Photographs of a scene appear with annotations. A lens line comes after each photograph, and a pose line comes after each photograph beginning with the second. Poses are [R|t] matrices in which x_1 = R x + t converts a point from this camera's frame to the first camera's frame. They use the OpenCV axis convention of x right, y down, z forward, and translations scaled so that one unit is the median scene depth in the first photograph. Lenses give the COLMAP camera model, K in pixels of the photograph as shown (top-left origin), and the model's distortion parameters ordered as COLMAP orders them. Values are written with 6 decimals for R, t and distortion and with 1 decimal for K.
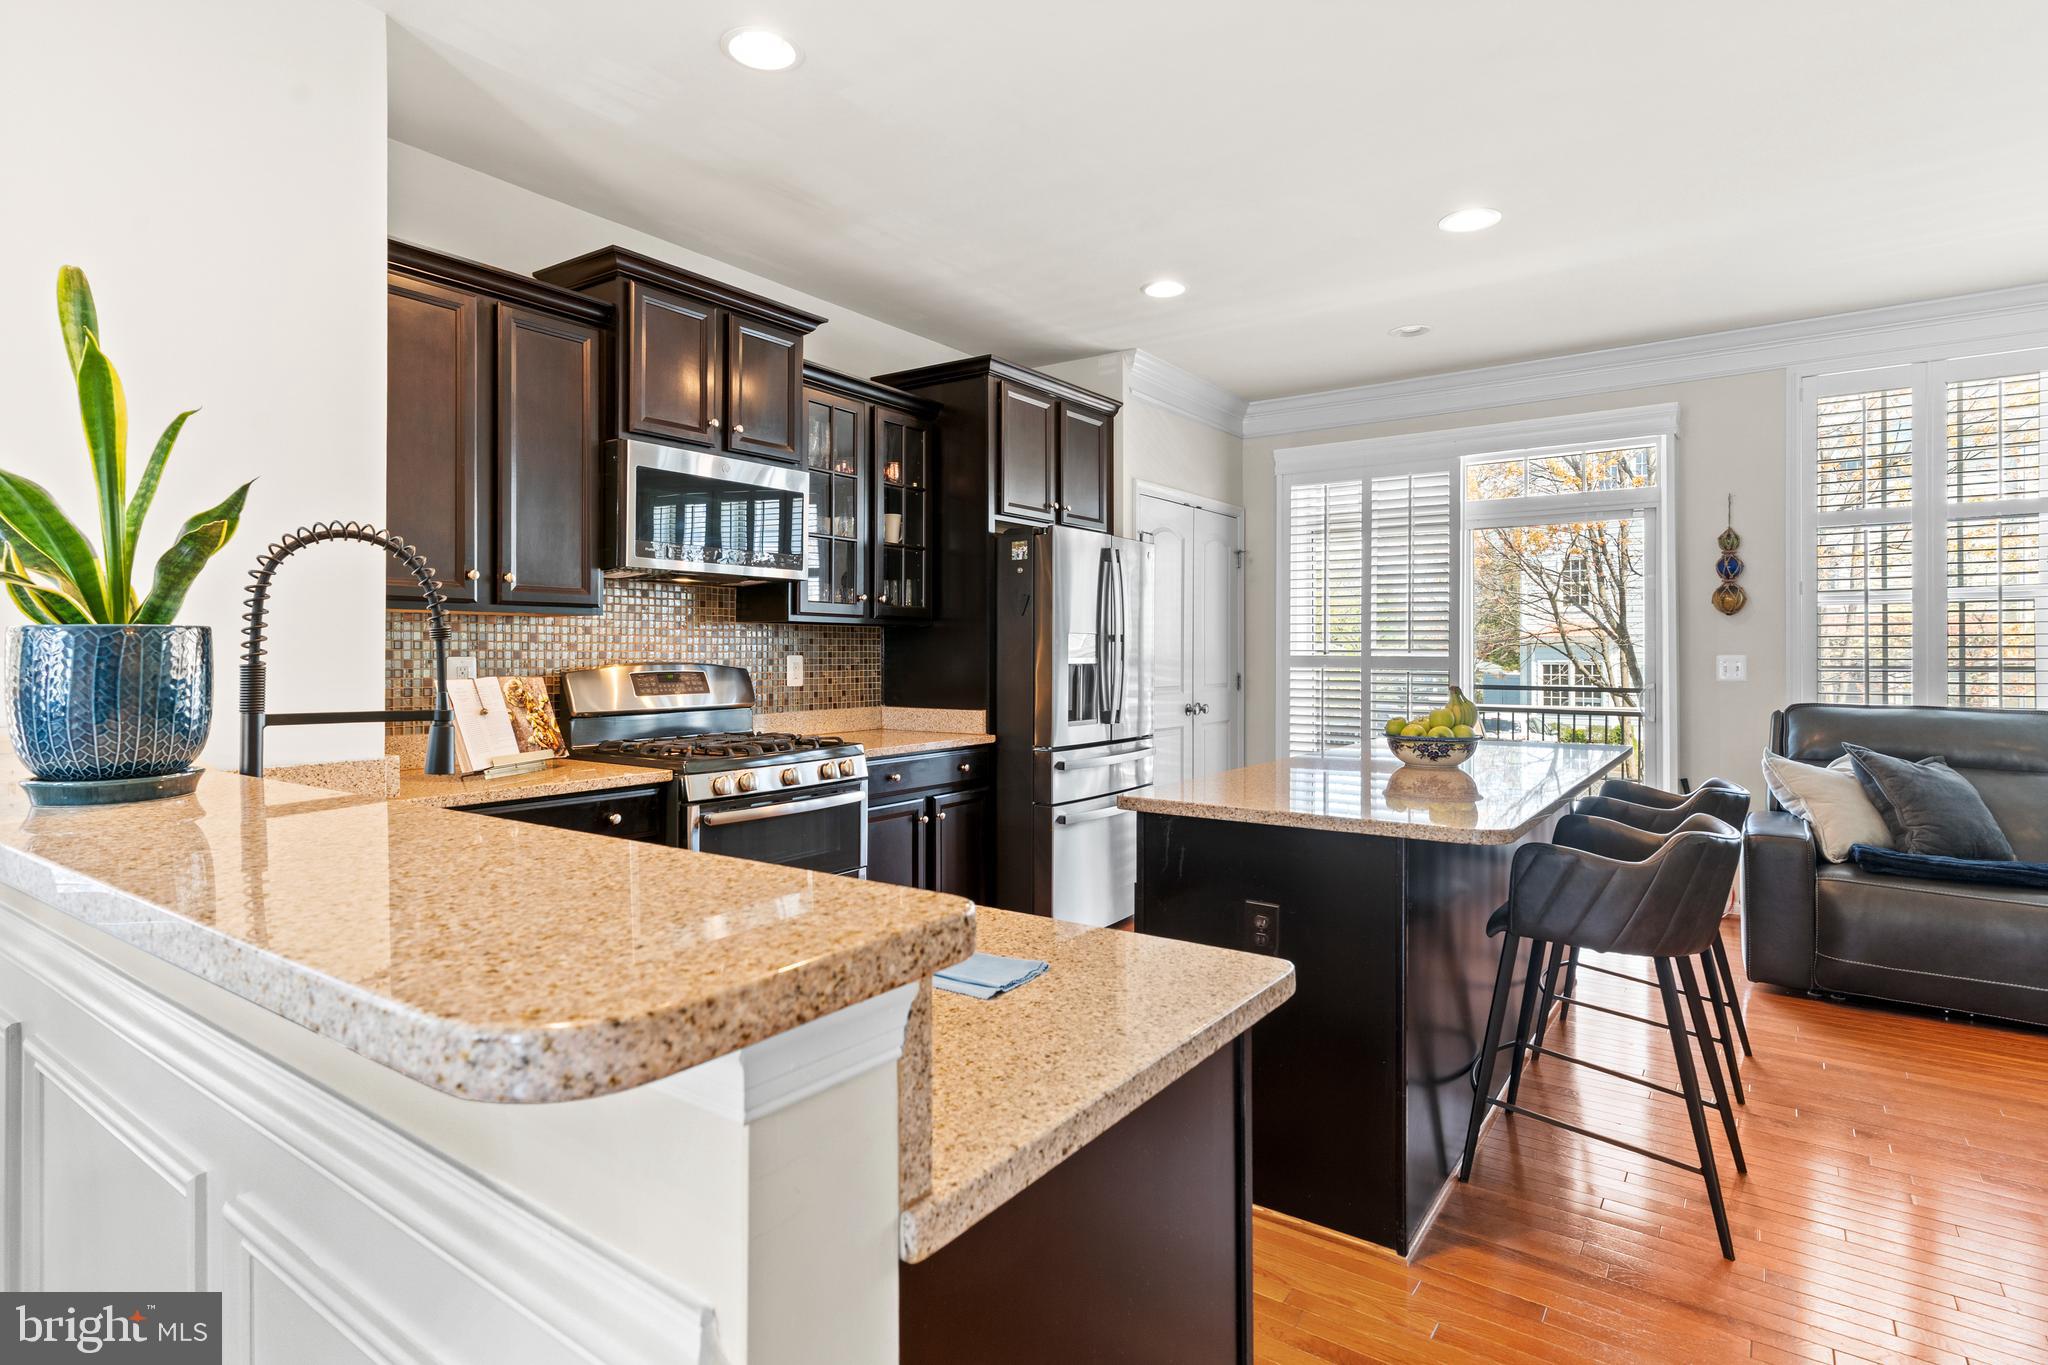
lens RADIAL K [[1052.5, 0, 1015.4], [0, 1052.5, 652.2], [0, 0, 1]] dist [0.014026, -0.001996]
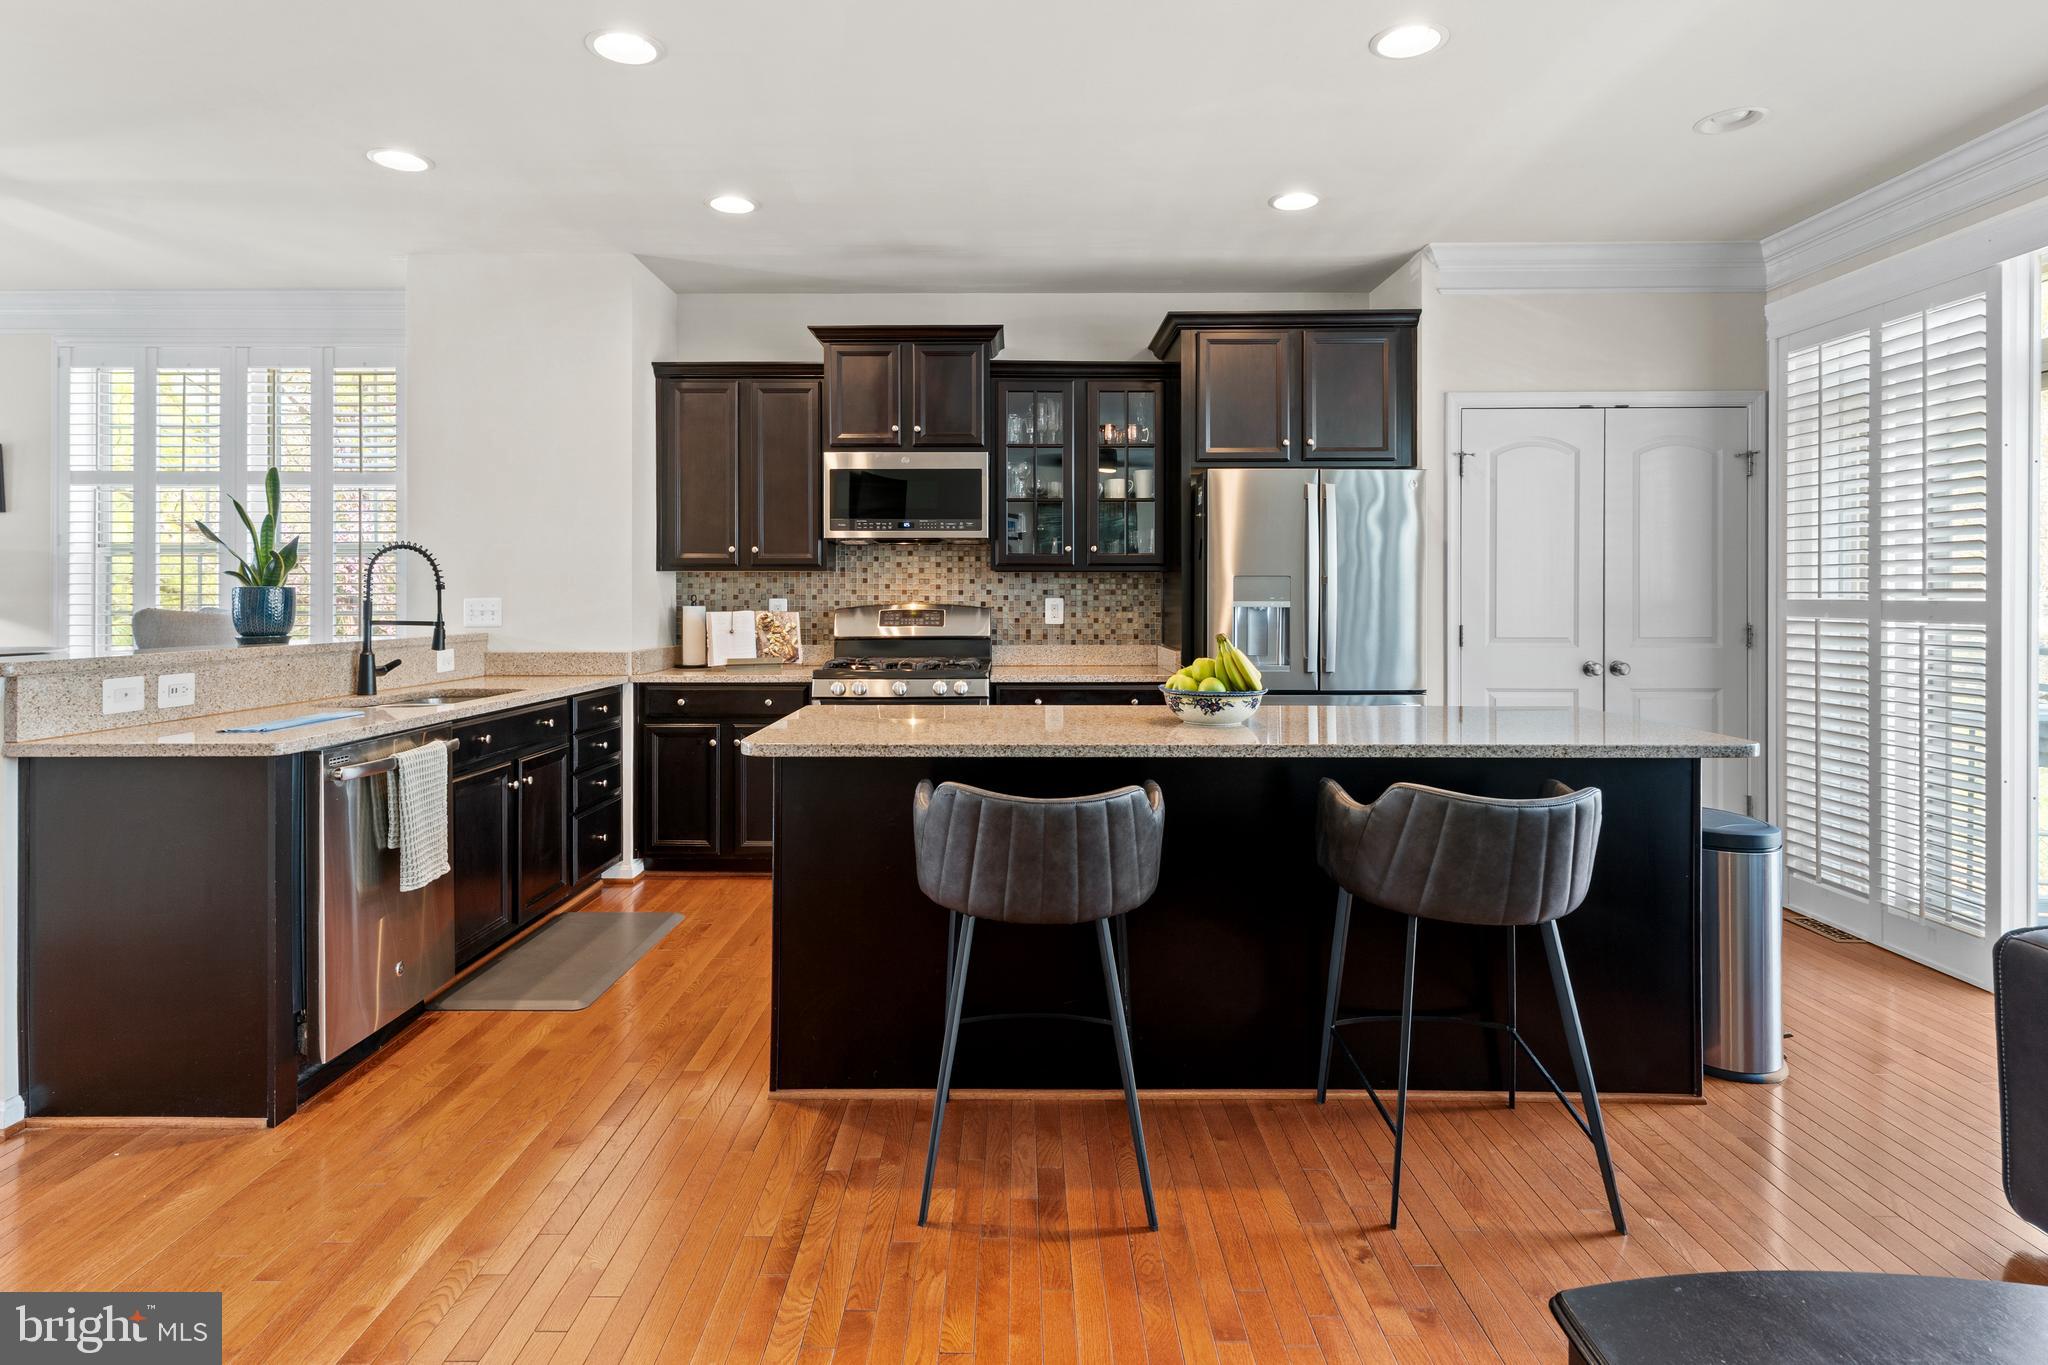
lens RADIAL K [[1067.2, 0, 1015.1], [0, 1067.2, 598.4], [0, 0, 1]] dist [0.004468, 0.000046]
pose [[0.582396, -0.000580, -0.812905, 0.758867], [0.000959, 1.000000, -0.000026, 0.002974], [0.812904, -0.000765, 0.582397, 0.255538]]
